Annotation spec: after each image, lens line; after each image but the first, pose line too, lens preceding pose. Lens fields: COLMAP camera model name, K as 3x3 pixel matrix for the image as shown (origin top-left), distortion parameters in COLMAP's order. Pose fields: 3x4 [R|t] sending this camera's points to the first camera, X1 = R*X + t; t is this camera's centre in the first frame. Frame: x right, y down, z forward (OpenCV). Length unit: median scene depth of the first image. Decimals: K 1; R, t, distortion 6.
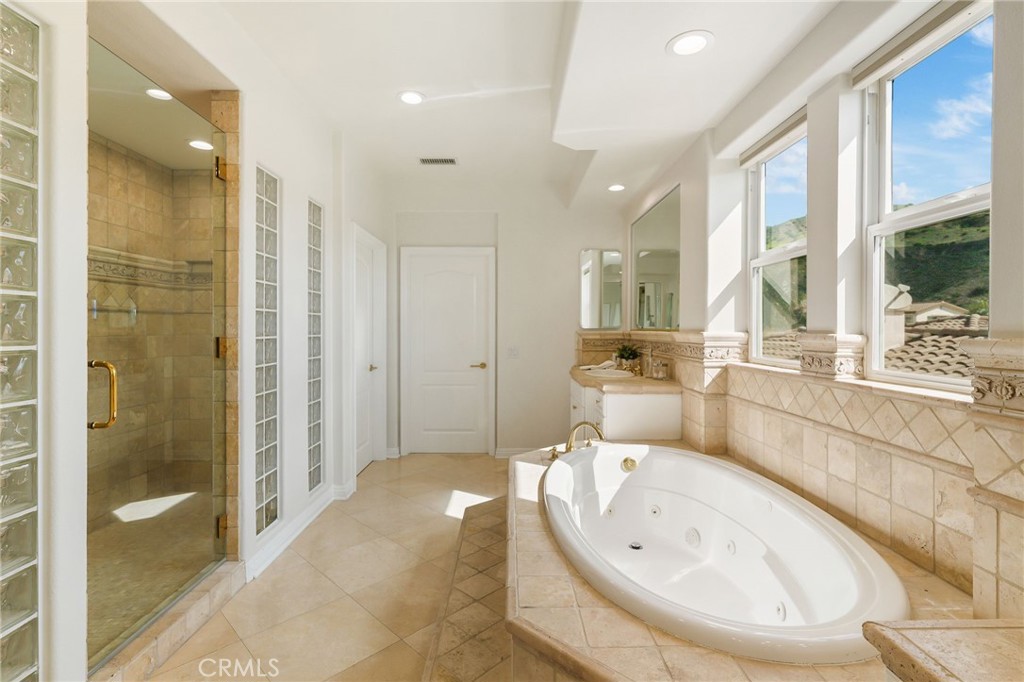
lens RADIAL K [[481.0, 0, 509.9], [0, 481.0, 334.1], [0, 0, 1]] dist [0.000783, 0.001455]
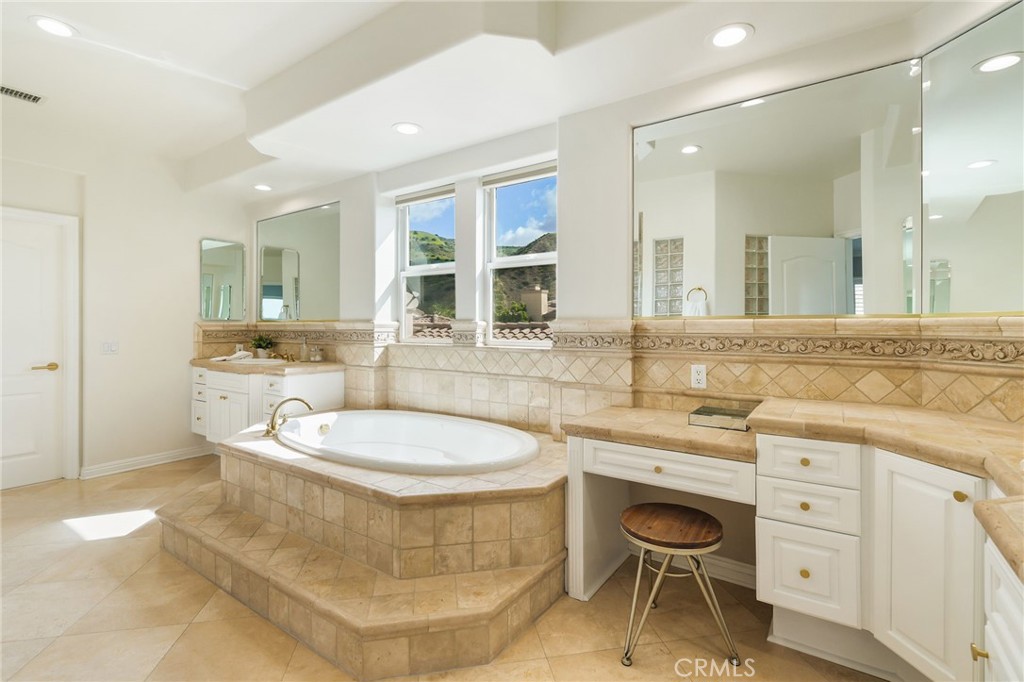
lens RADIAL K [[481.0, 0, 516.1], [0, 481.0, 328.7], [0, 0, 1]] dist [0.000783, 0.001455]
pose [[0.568029, -0.005378, 0.822991, -0.482510], [0.009495, 0.999955, -0.000019, 0.020753], [-0.822954, 0.007825, 0.568054, -0.096282]]
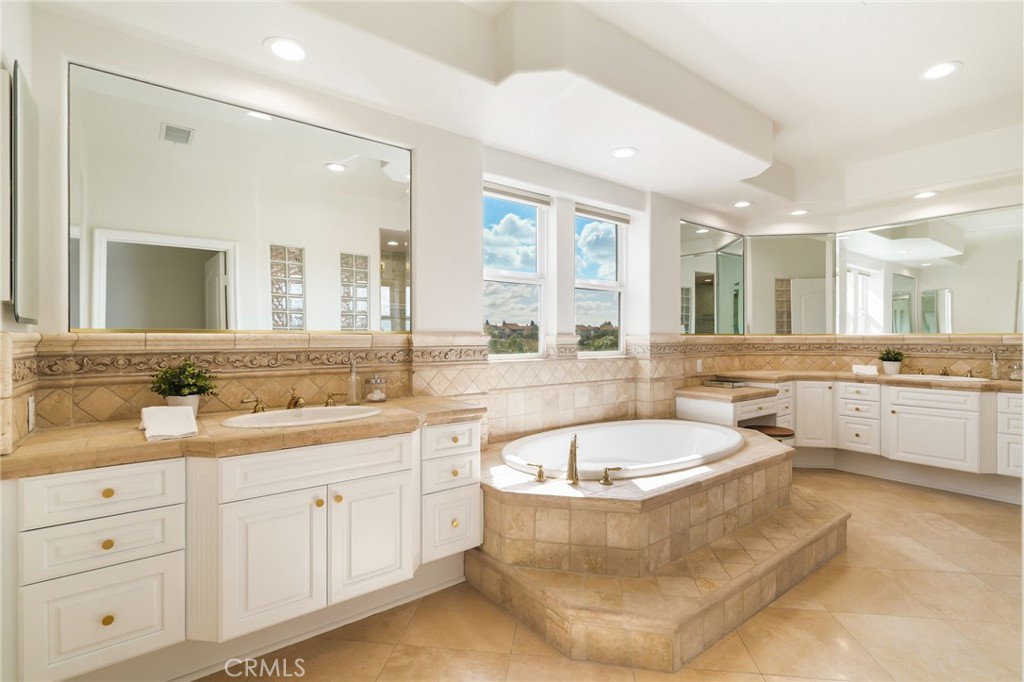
lens RADIAL K [[481.0, 0, 514.2], [0, 481.0, 341.9], [0, 0, 1]] dist [0.000783, 0.001455]
pose [[-0.621764, -0.001657, 0.783203, -0.462302], [0.013056, 0.999837, 0.012480, 0.000791], [-0.783096, 0.017985, -0.621641, 1.622333]]
